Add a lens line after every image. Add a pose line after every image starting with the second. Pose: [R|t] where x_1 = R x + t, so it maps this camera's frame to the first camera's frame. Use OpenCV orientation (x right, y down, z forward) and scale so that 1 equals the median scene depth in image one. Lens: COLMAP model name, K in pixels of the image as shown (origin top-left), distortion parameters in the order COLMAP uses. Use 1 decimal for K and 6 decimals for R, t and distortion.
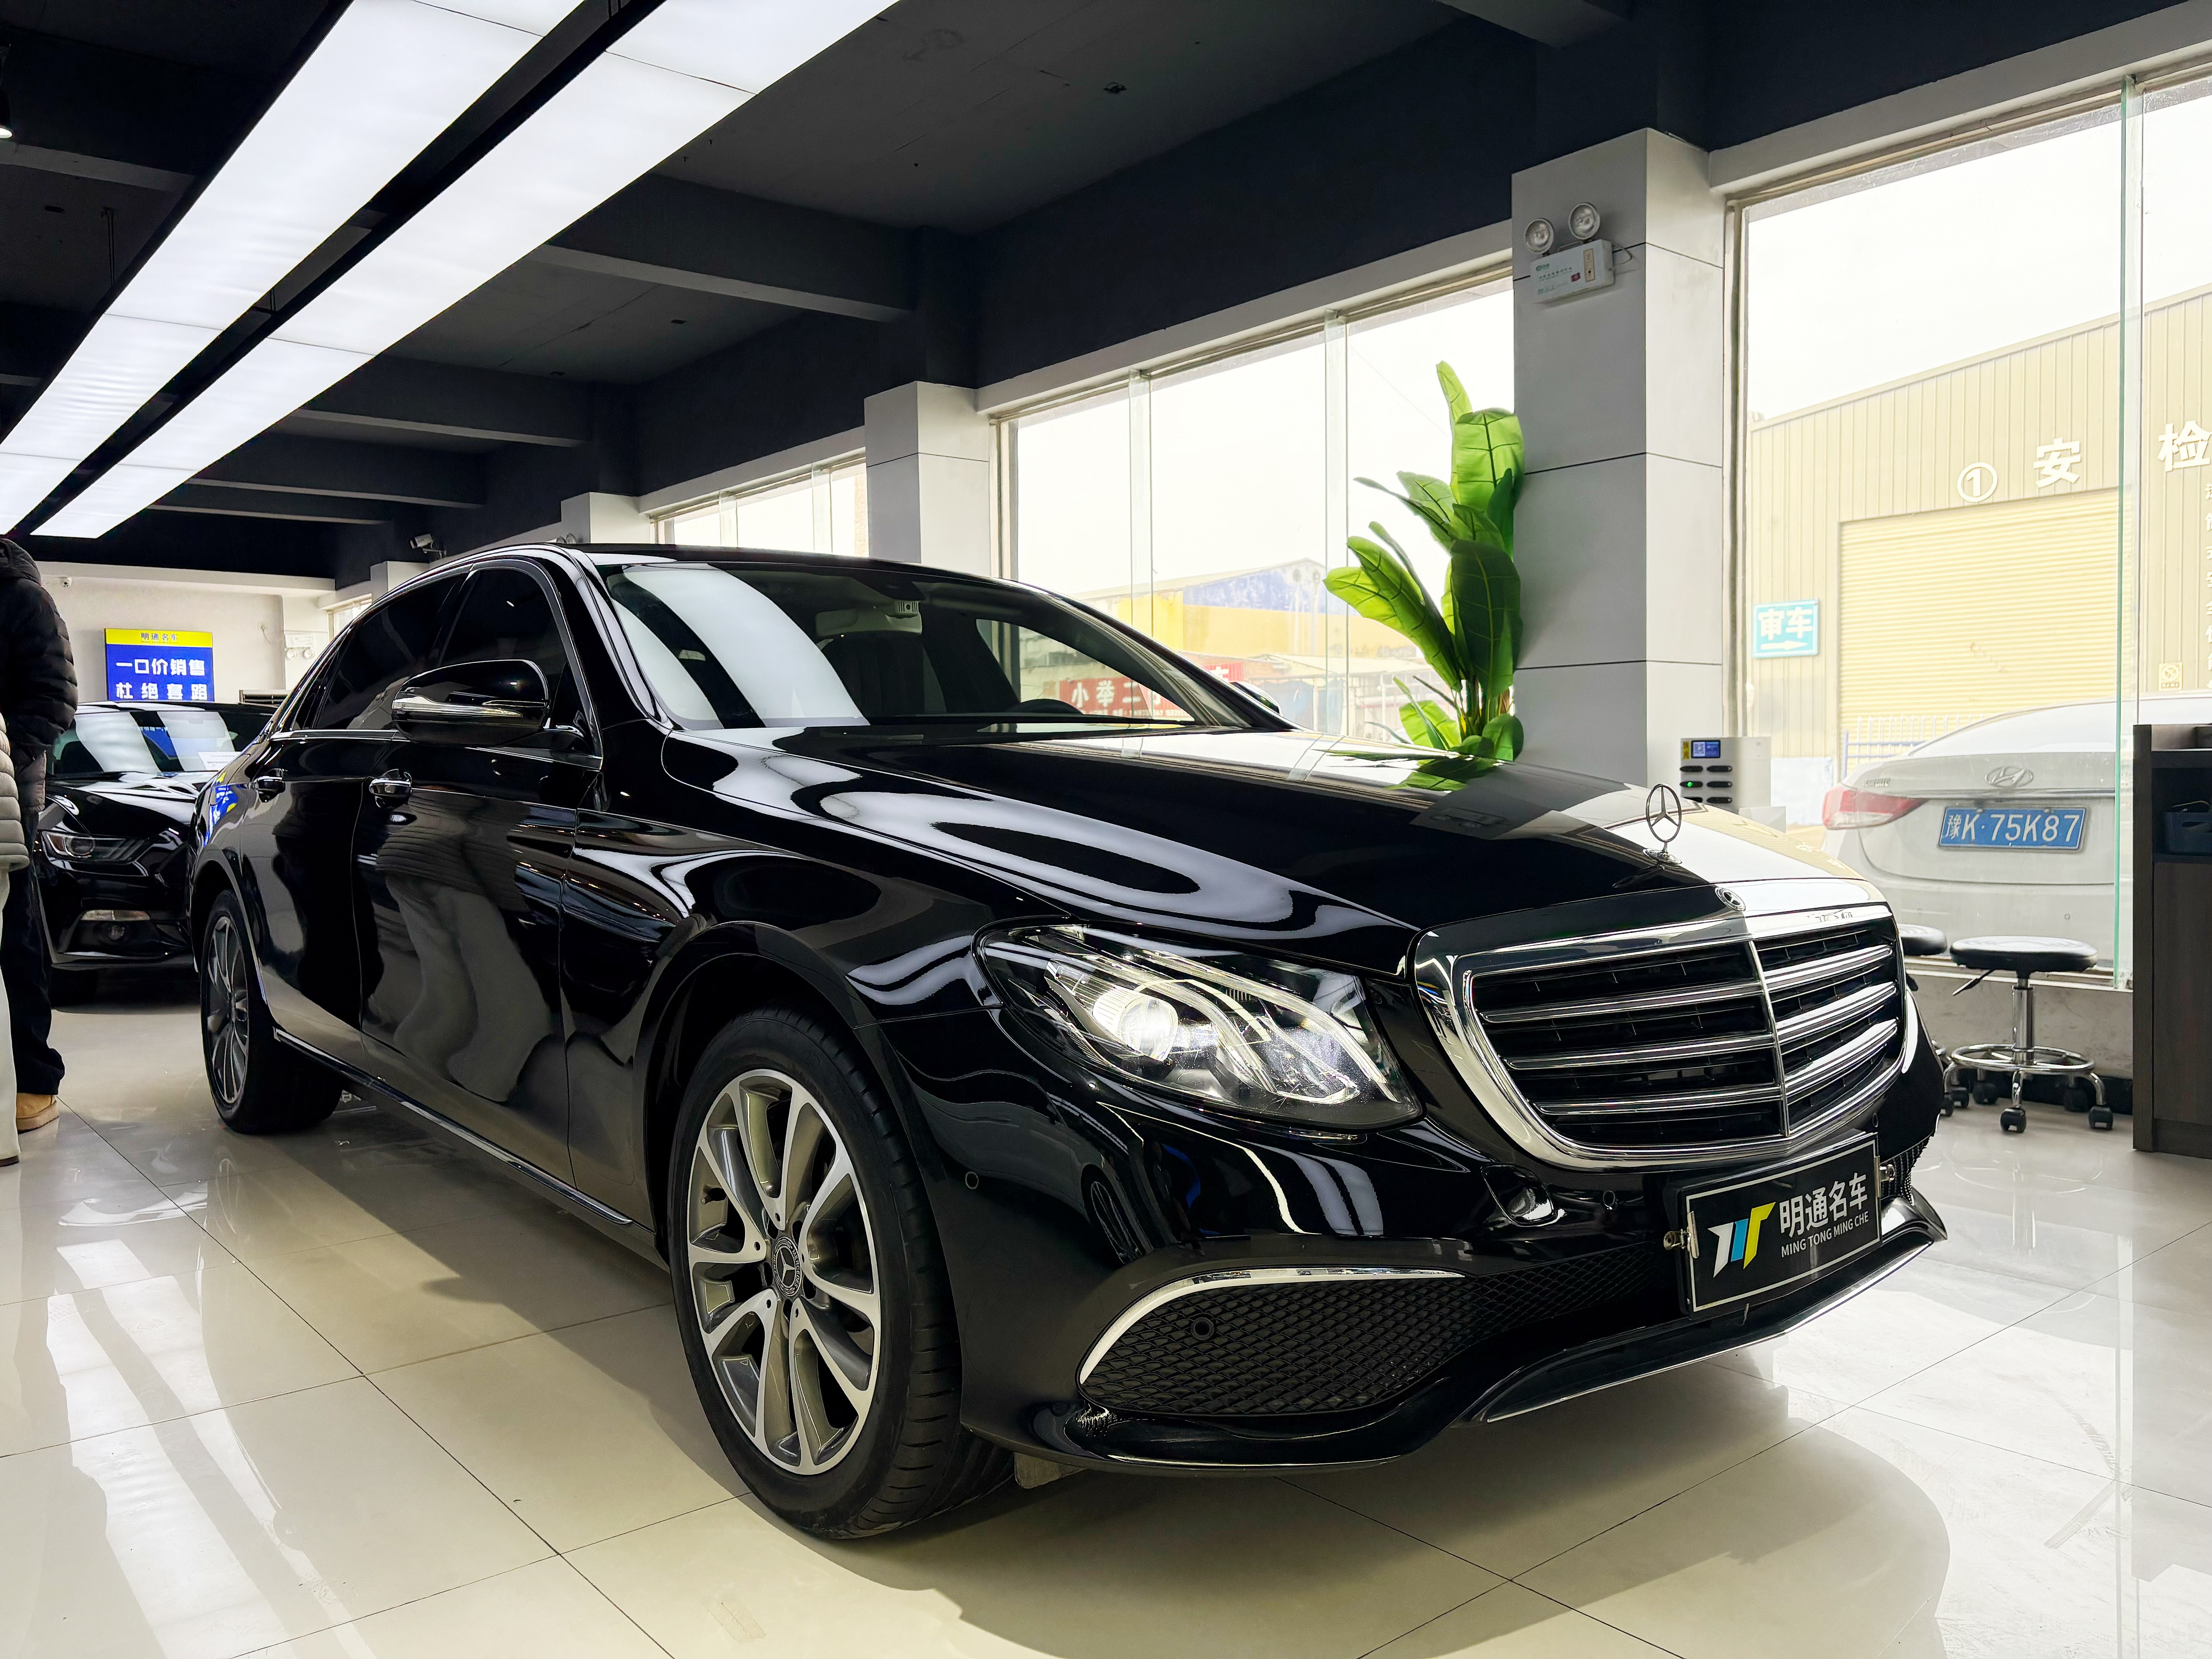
lens RADIAL K [[1664.3, 0, 1111.9], [0, 1664.3, 831.3], [0, 0, 1]] dist [0.028783, -0.000277]
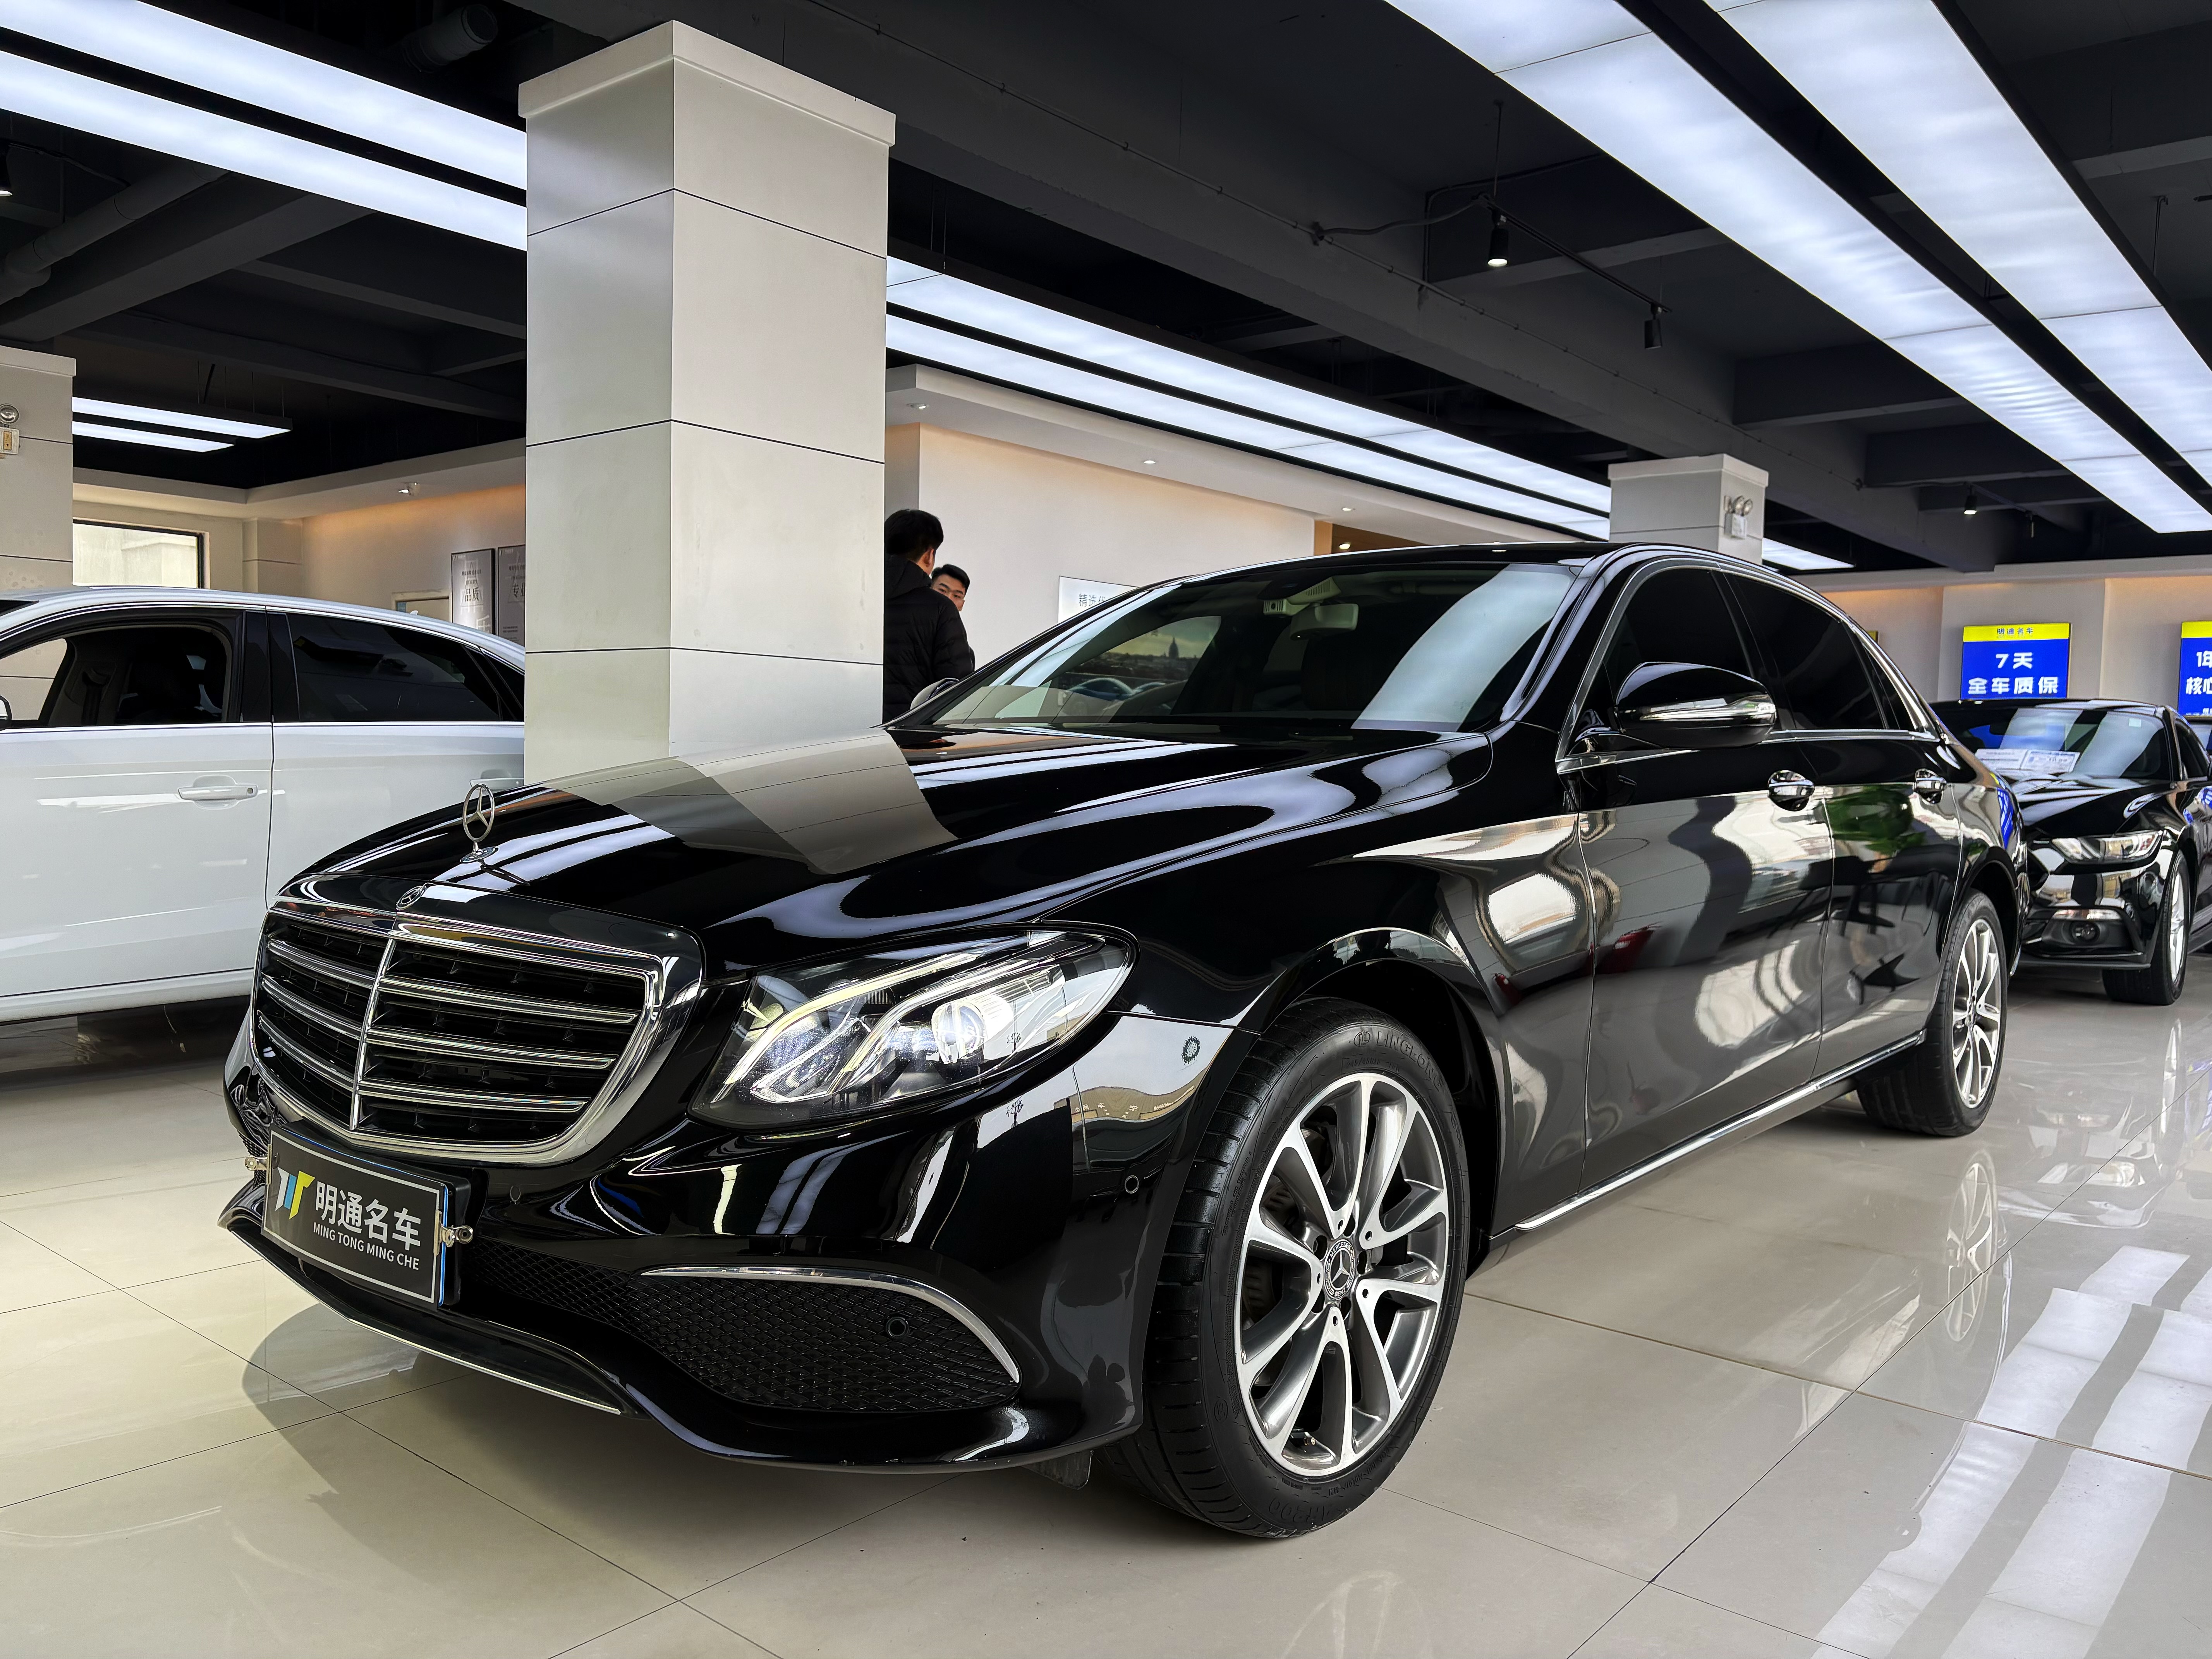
lens RADIAL K [[1654.6, 0, 1059.6], [0, 1654.6, 822.8], [0, 0, 1]] dist [-0.000445, 0.001458]
pose [[0.188677, 0.058322, -0.980306, 1.436486], [-0.057473, 0.997180, 0.048264, -0.075506], [0.980356, 0.047235, 0.191497, 1.203150]]
